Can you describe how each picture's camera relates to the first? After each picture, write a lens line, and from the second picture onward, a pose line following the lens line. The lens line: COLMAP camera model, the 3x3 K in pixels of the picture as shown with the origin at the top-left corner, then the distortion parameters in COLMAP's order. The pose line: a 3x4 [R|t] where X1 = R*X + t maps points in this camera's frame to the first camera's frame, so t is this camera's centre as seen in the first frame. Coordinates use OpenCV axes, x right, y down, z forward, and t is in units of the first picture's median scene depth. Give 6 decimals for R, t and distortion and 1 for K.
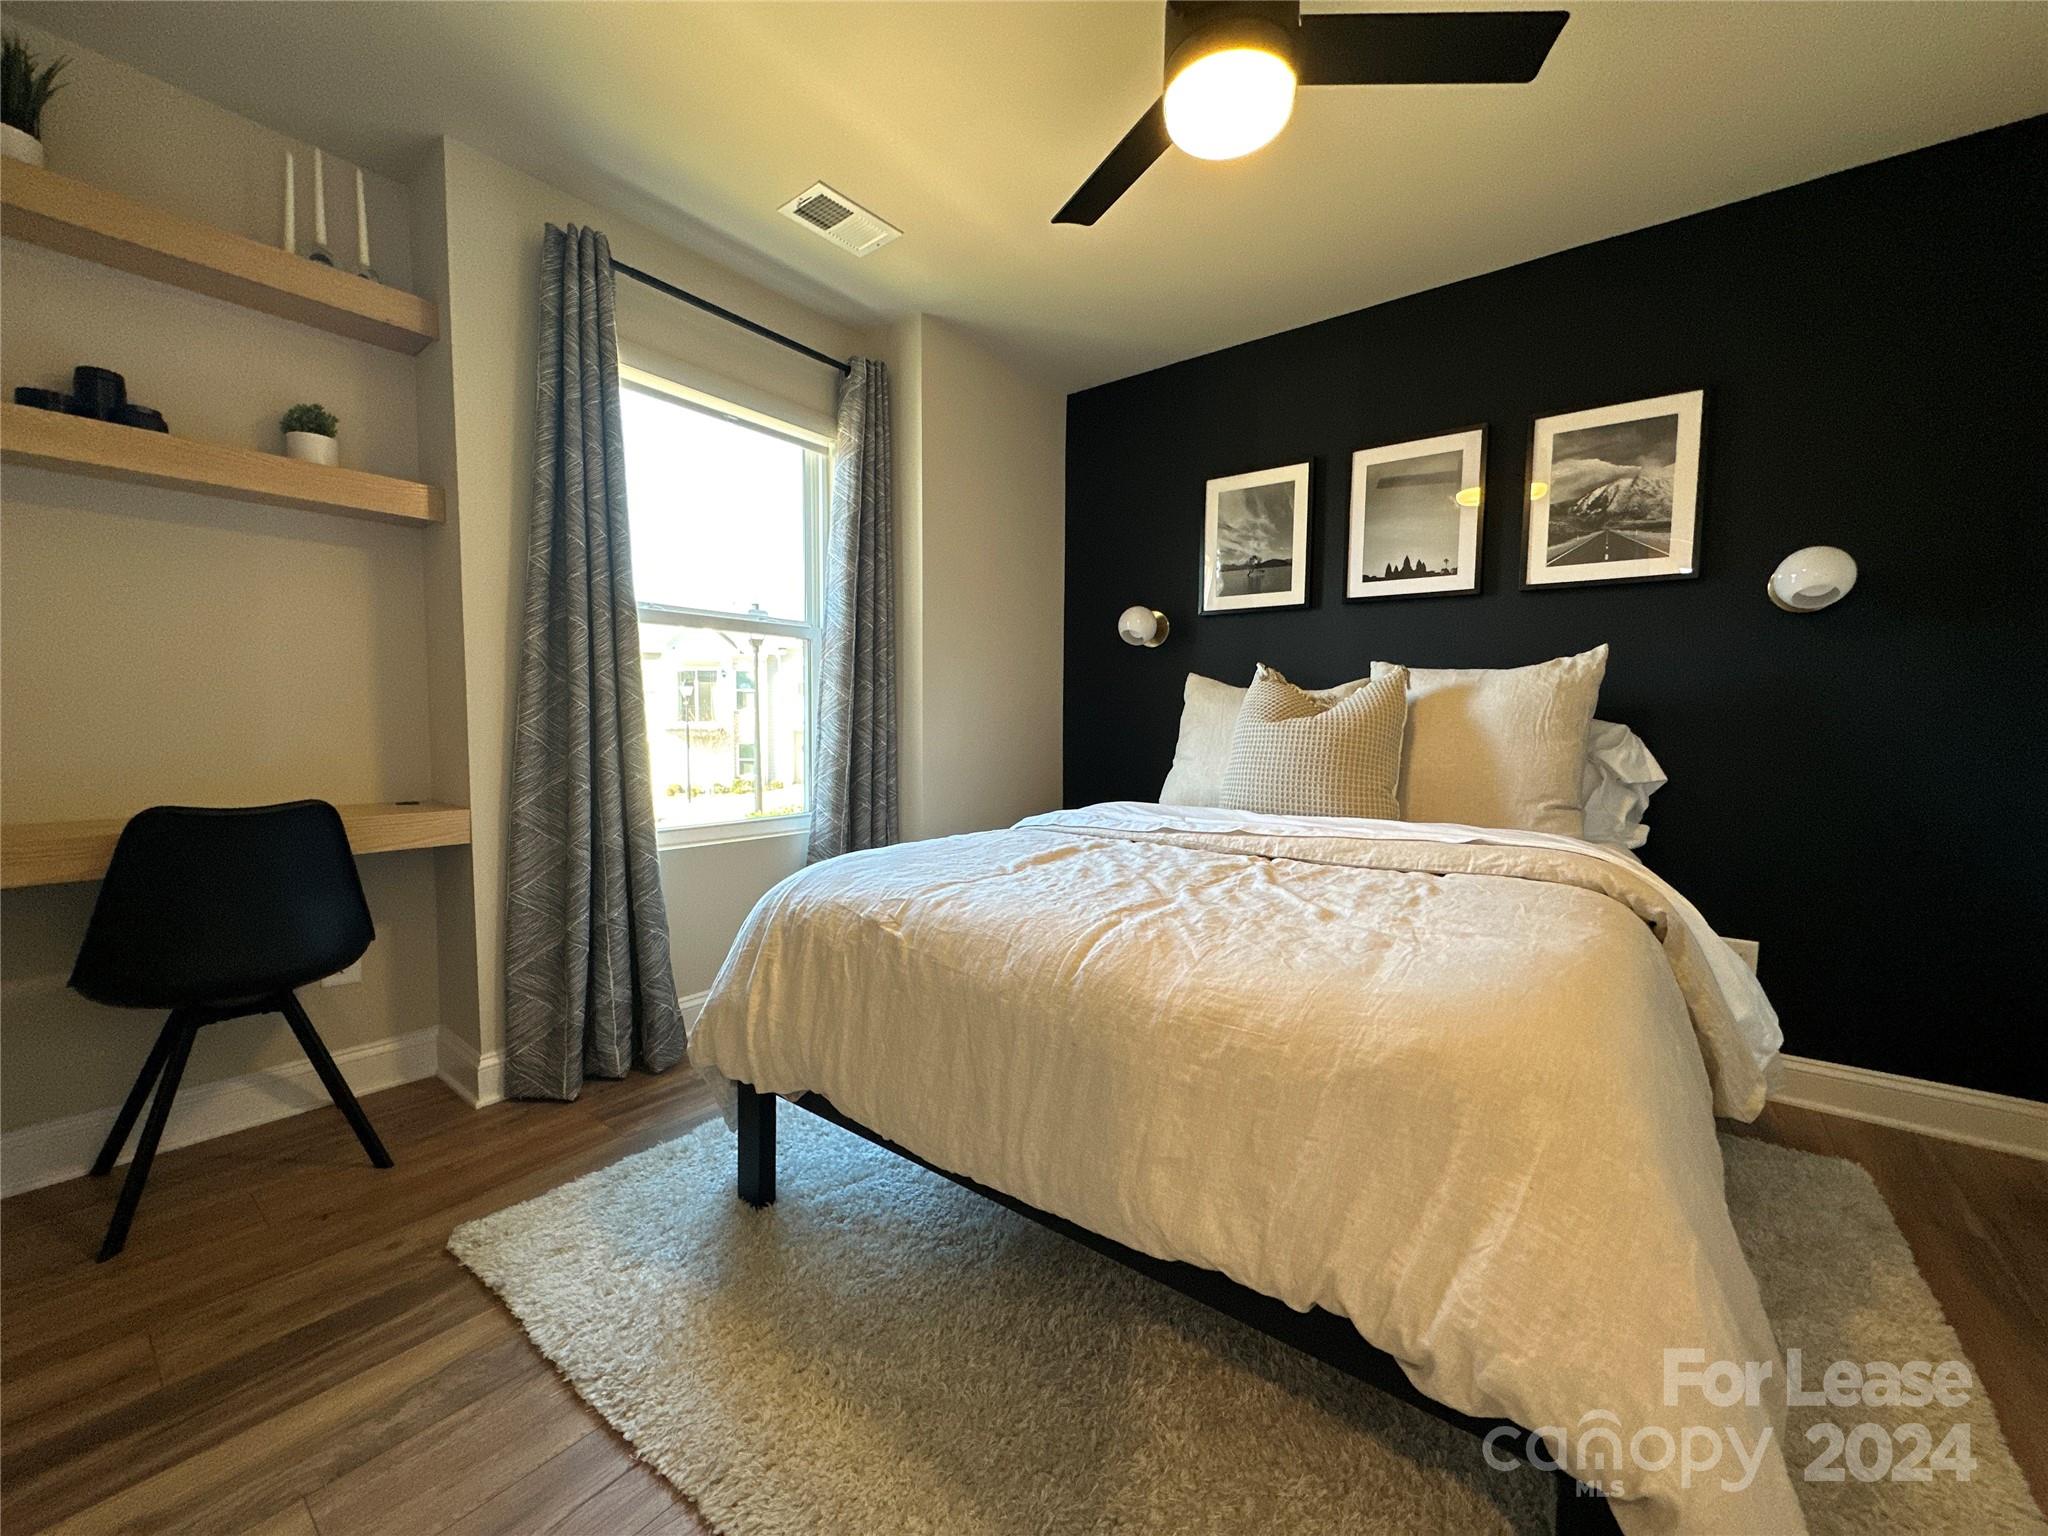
lens RADIAL K [[814.0, 0, 1024.6], [0, 814.0, 770.3], [0, 0, 1]] dist [-0.002495, 0.000078]
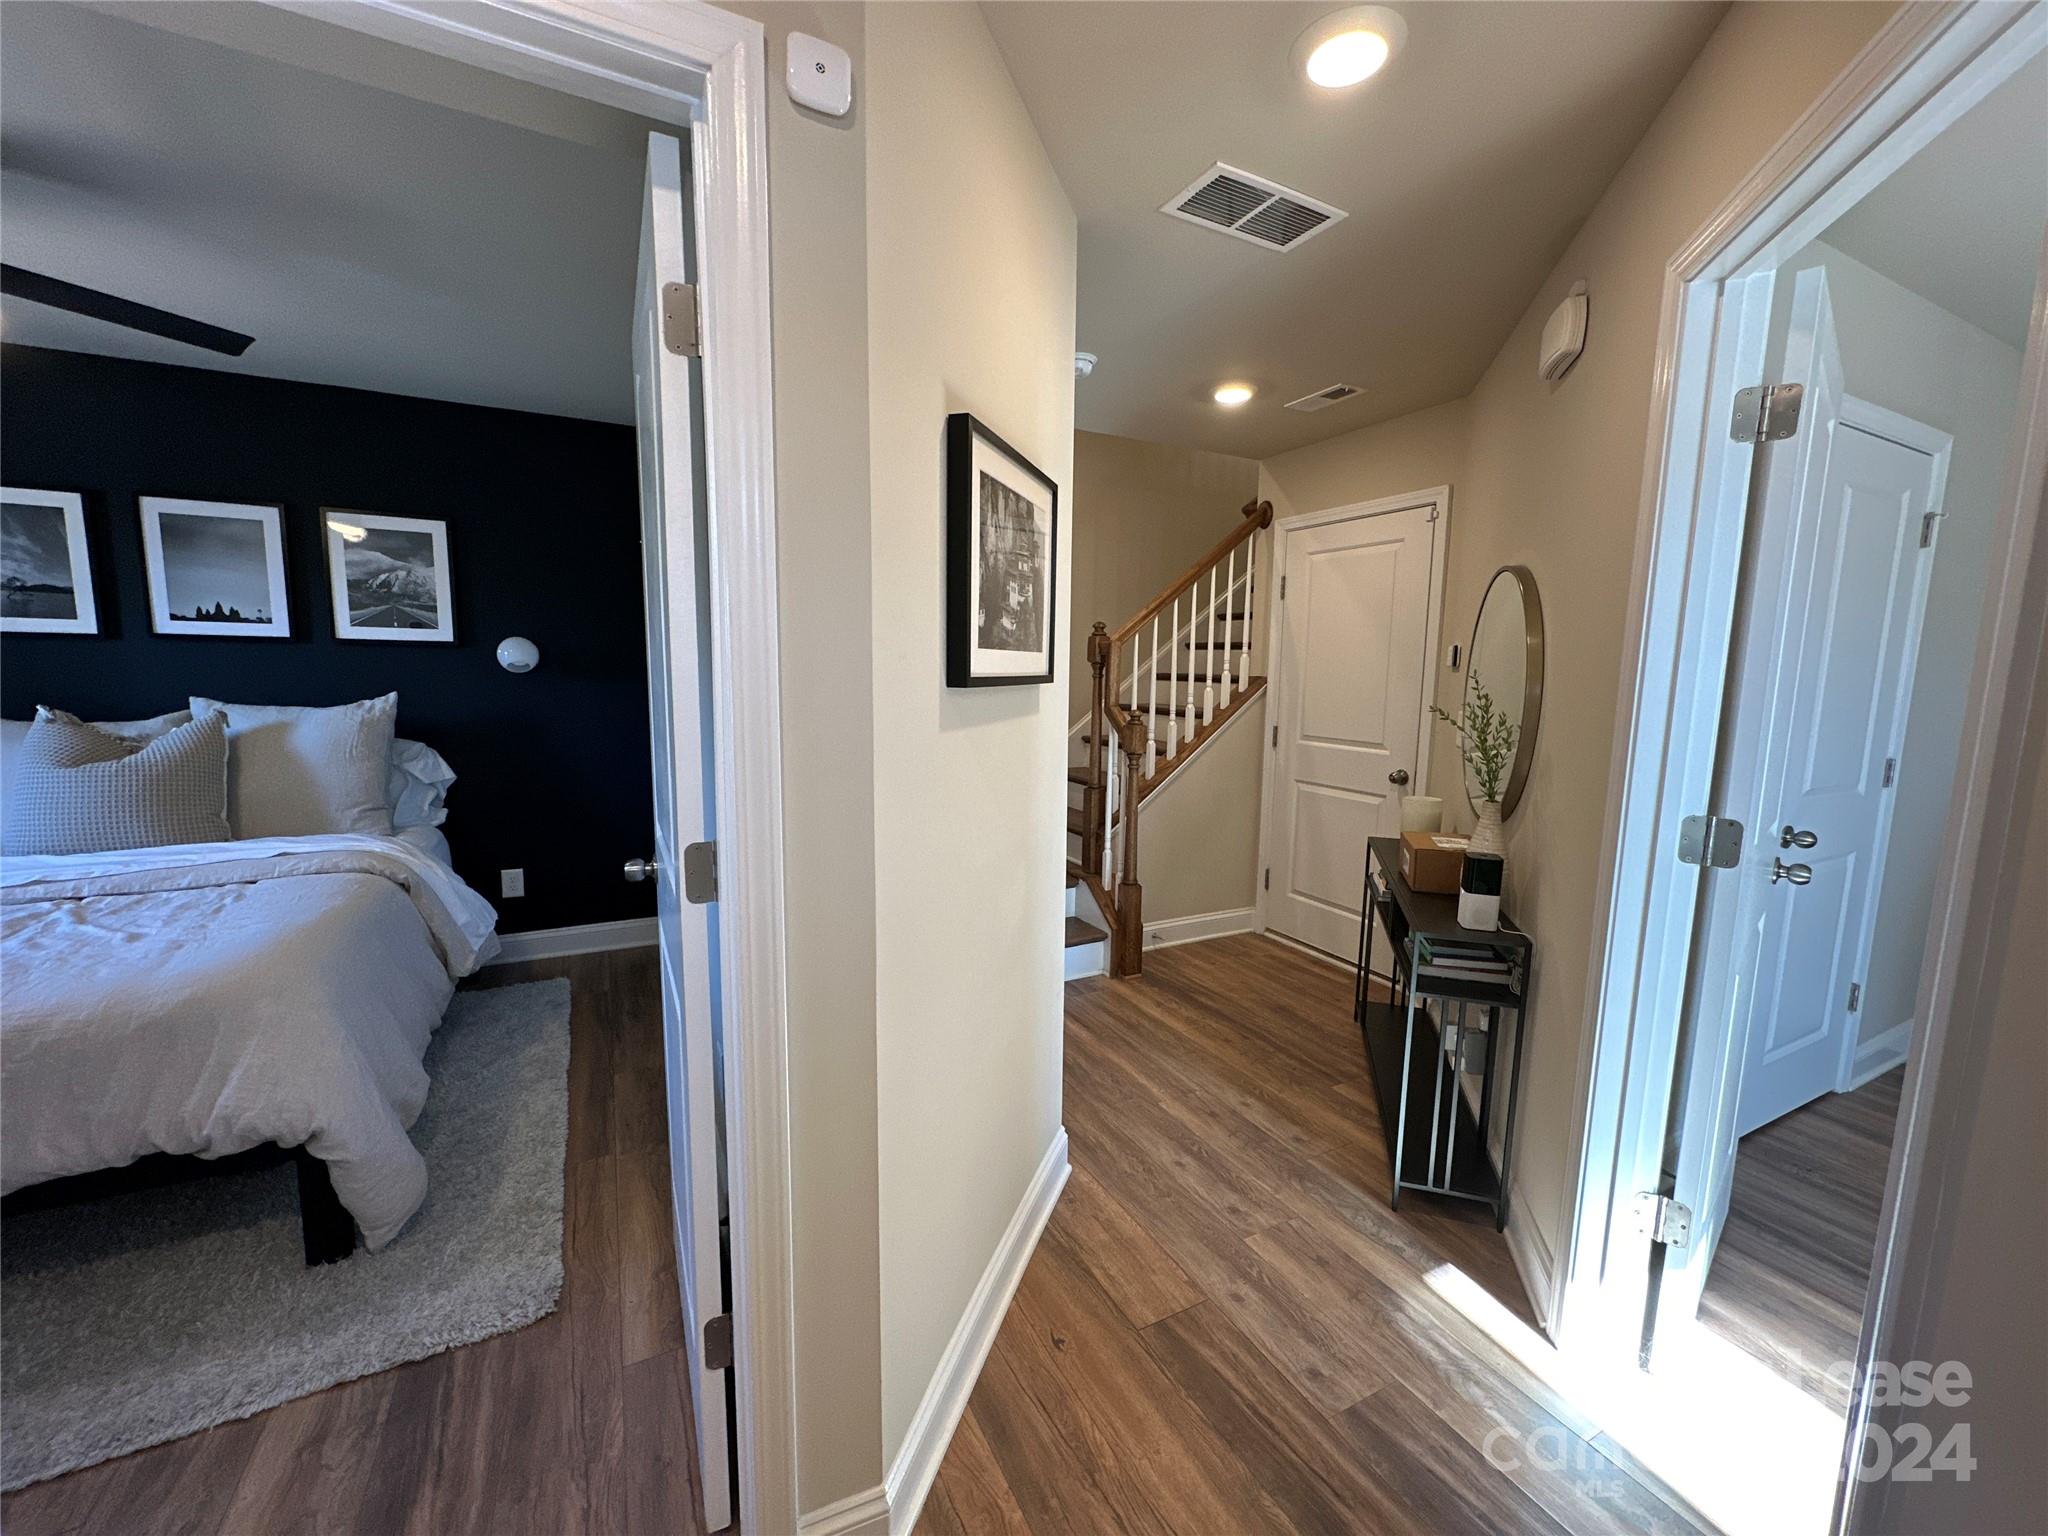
lens RADIAL K [[814.0, 0, 1024.6], [0, 814.0, 770.3], [0, 0, 1]] dist [-0.002495, 0.000078]
pose [[0.418899, -0.118271, 0.900298, -0.133115], [0.047341, 0.992977, 0.108419, -0.116501], [-0.906798, -0.002796, 0.421556, -0.612124]]
